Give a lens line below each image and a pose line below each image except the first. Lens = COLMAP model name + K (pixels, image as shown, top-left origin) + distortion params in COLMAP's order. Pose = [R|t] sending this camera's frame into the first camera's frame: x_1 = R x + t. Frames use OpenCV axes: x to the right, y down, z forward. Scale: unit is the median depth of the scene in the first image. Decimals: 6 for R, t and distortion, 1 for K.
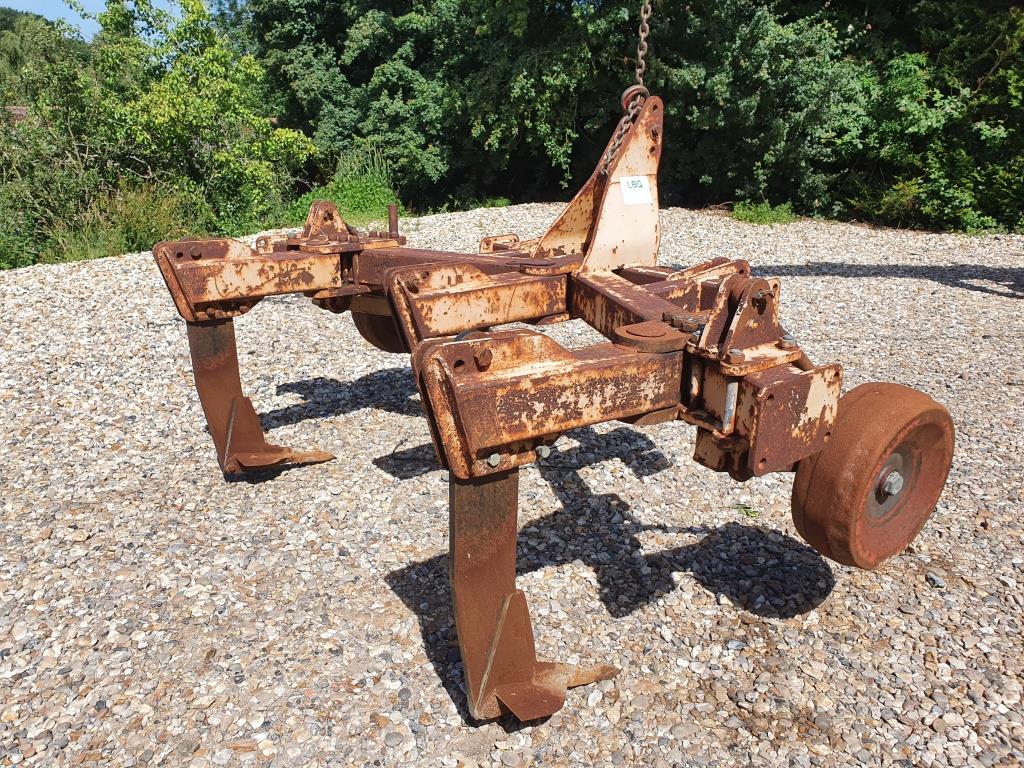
lens RADIAL K [[791.9, 0, 512.0], [0, 791.9, 384.0], [0, 0, 1]] dist [0.036082, -0.025955]
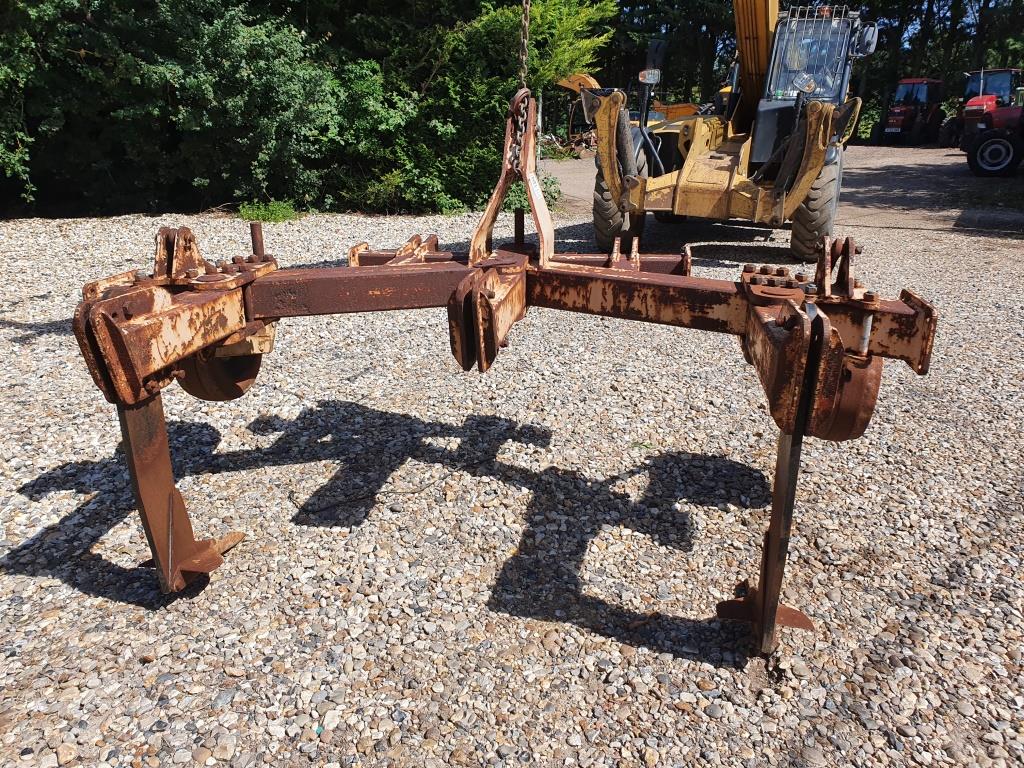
lens RADIAL K [[781.3, 0, 508.5], [0, 781.3, 395.1], [0, 0, 1]] dist [-0.003601, 0.001667]
pose [[0.729535, -0.236442, 0.641774, -0.586291], [0.223418, 0.969253, 0.103121, -0.080836], [-0.646423, 0.068154, 0.759929, 0.227216]]
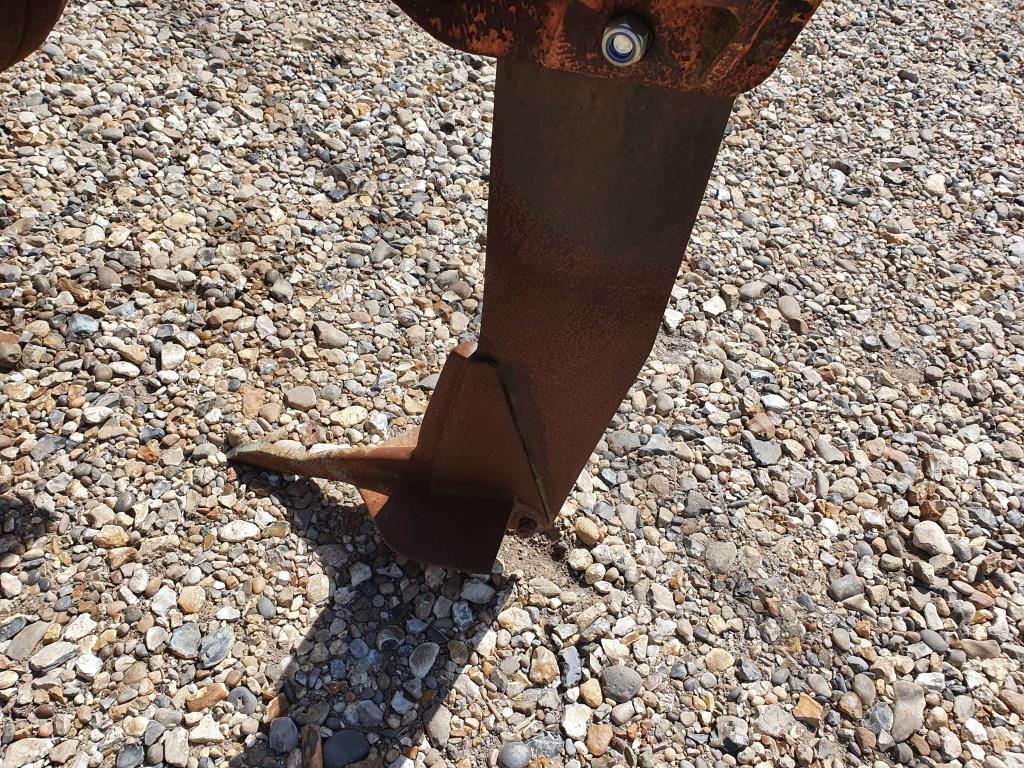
lens RADIAL K [[781.3, 0, 508.5], [0, 781.3, 395.1], [0, 0, 1]] dist [-0.003601, 0.001667]
pose [[-0.598247, -0.661298, 0.452532, -0.139528], [0.181377, 0.438329, 0.880324, -0.063017], [-0.780514, 0.608730, -0.142284, 0.645648]]
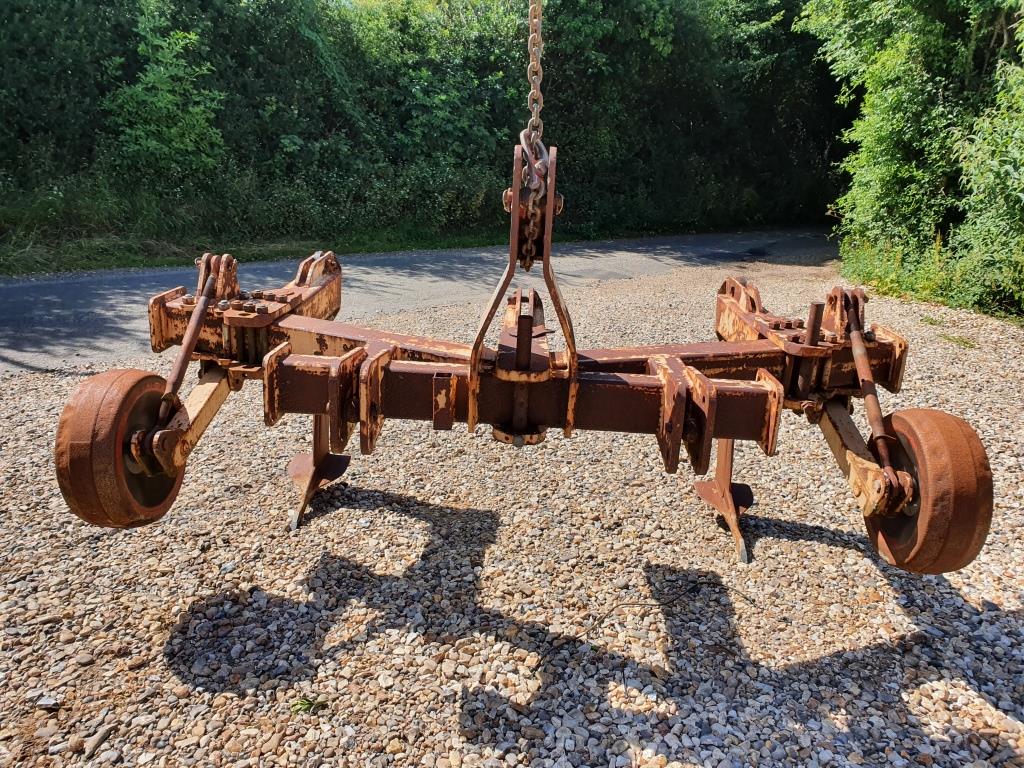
lens RADIAL K [[791.9, 0, 512.0], [0, 791.9, 384.0], [0, 0, 1]] dist [0.036082, -0.025955]
pose [[-0.629063, 0.220779, -0.745343, 0.647715], [-0.282884, 0.828064, 0.484032, -0.488011], [0.724056, 0.515332, -0.458449, 1.301780]]
